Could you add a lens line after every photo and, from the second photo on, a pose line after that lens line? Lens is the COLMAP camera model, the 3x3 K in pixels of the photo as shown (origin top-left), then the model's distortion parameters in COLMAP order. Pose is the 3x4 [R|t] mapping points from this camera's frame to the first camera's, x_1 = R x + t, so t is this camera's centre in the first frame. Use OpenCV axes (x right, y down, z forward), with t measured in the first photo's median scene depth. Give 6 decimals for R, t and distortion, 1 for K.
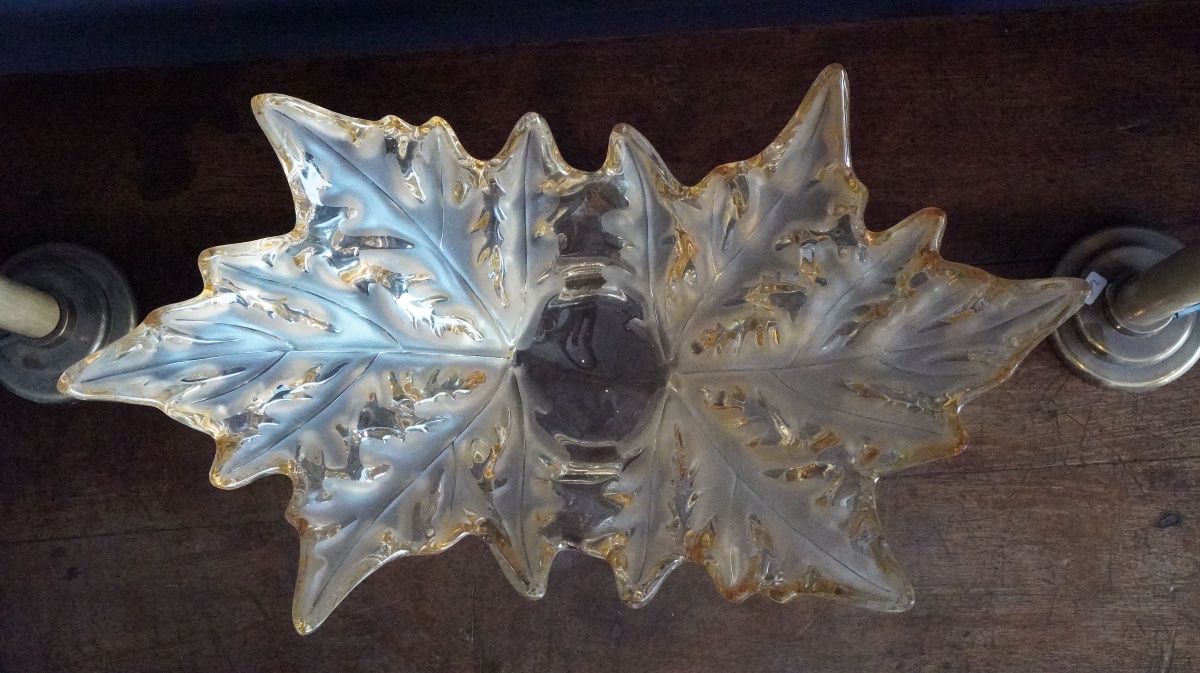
lens RADIAL K [[1871.4, 0, 589.5], [0, 1871.4, 388.0], [0, 0, 1]] dist [-0.001544, -0.008978]
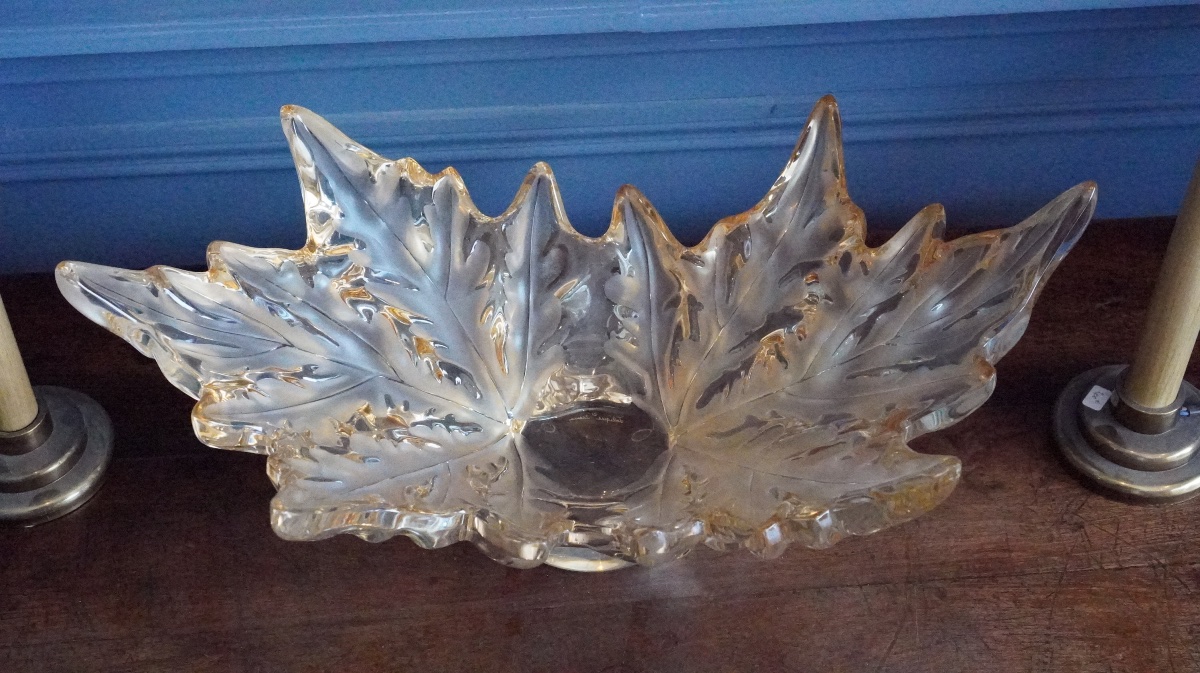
lens RADIAL K [[1887.8, 0, 600.0], [0, 1887.8, 336.5], [0, 0, 1]] dist [0.011125, -0.026921]
pose [[0.999190, 0.024561, 0.031864, -0.026797], [0.001440, 0.769678, -0.638431, 0.550652], [-0.040205, 0.637960, 0.769019, 0.217286]]
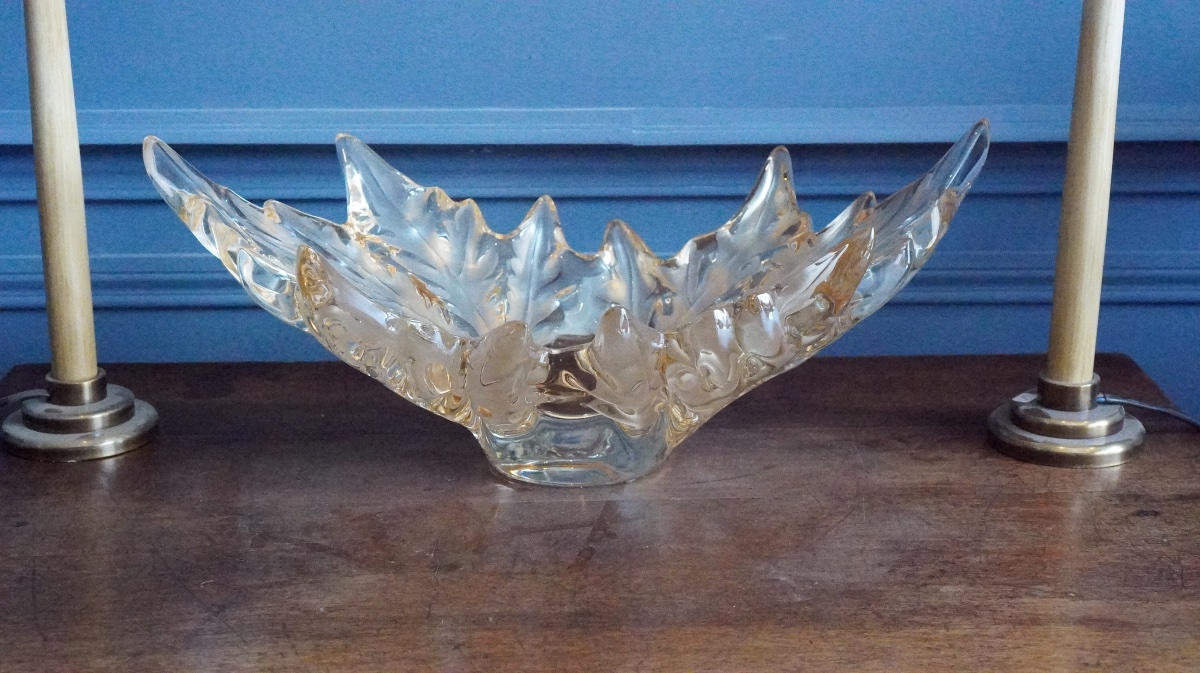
lens RADIAL K [[1871.4, 0, 589.5], [0, 1871.4, 388.0], [0, 0, 1]] dist [-0.001544, -0.008978]
pose [[0.998045, 0.057680, -0.024045, 0.033314], [-0.044198, 0.379523, -0.924126, 0.976708], [-0.044178, 0.923383, 0.381330, 0.569048]]
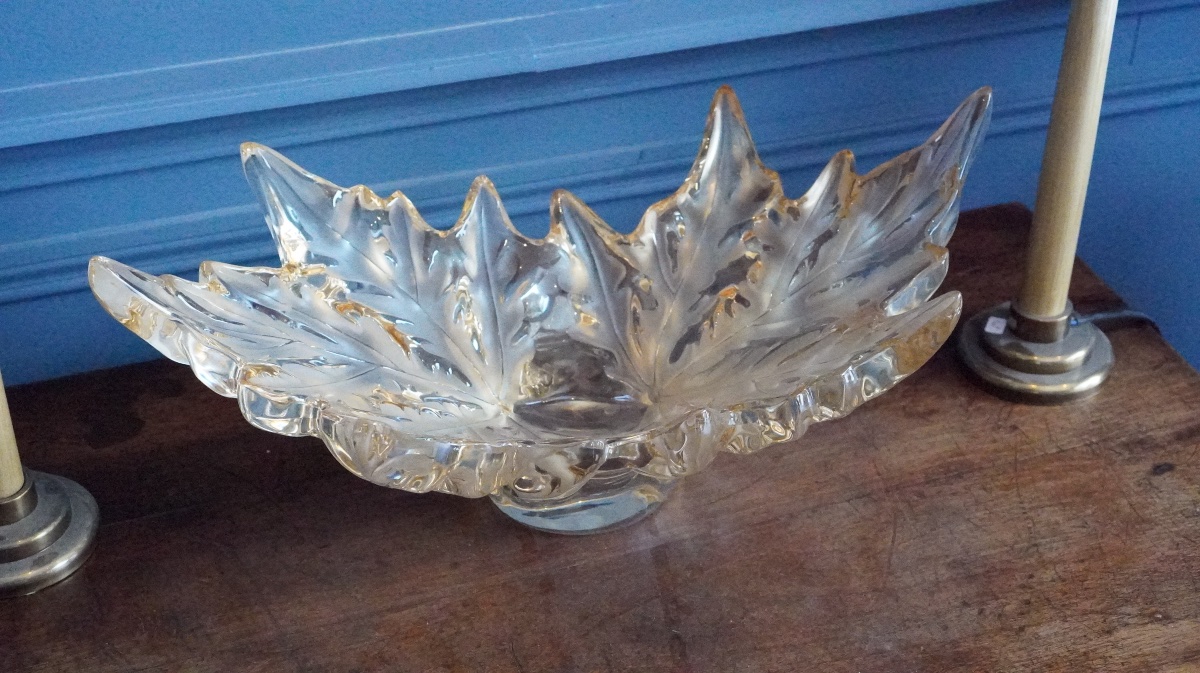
lens RADIAL K [[1887.8, 0, 600.0], [0, 1887.8, 336.5], [0, 0, 1]] dist [0.011125, -0.026921]
pose [[0.962310, -0.108009, 0.249586, -0.233257], [0.263628, 0.595845, -0.758597, 0.725212], [-0.066780, 0.795803, 0.601862, 0.342399]]
